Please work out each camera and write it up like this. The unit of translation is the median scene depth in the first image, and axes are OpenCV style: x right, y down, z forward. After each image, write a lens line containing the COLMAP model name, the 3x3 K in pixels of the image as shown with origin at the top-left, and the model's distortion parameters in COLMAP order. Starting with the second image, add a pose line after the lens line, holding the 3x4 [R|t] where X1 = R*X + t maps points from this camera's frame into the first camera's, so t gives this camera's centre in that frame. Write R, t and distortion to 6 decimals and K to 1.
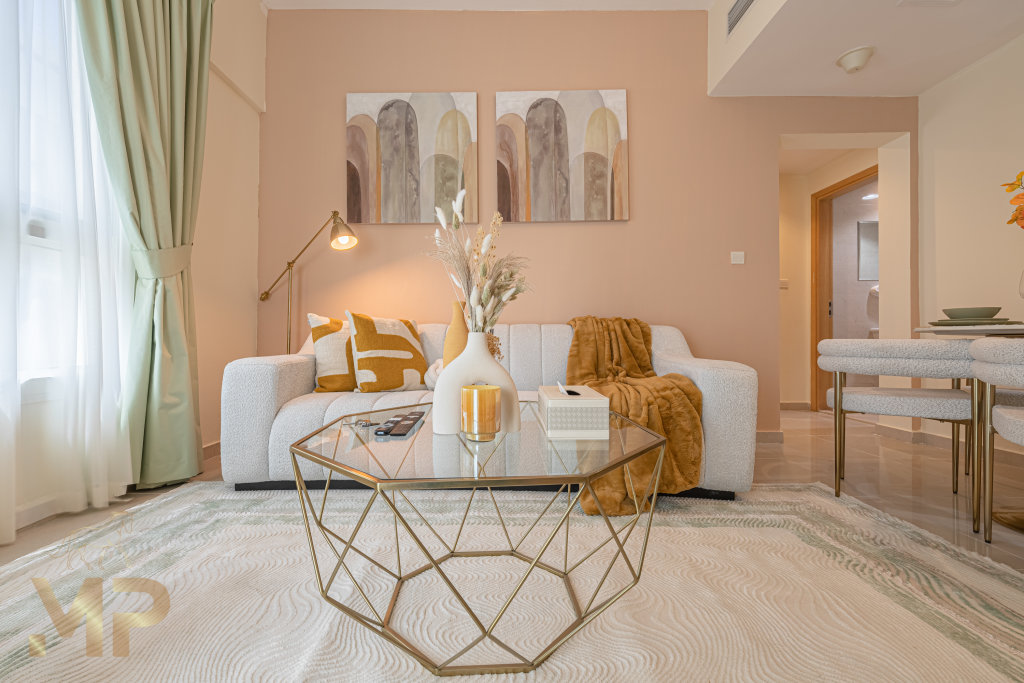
lens RADIAL K [[418.6, 0, 507.6], [0, 418.6, 340.2], [0, 0, 1]] dist [-0.000608, 0.000051]
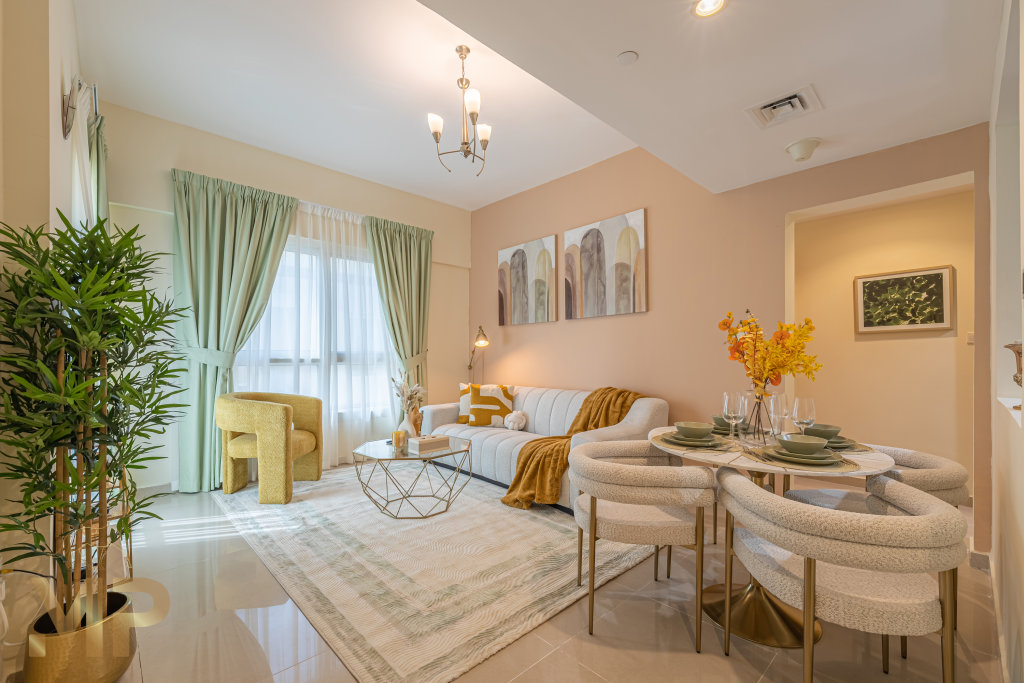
lens RADIAL K [[467.4, 0, 513.7], [0, 467.4, 353.3], [0, 0, 1]] dist [-0.001295, -0.000230]
pose [[0.668412, -0.003717, -0.743782, 1.086475], [0.004166, 0.999991, -0.001253, -0.162599], [0.743779, -0.002261, 0.668422, -0.243314]]
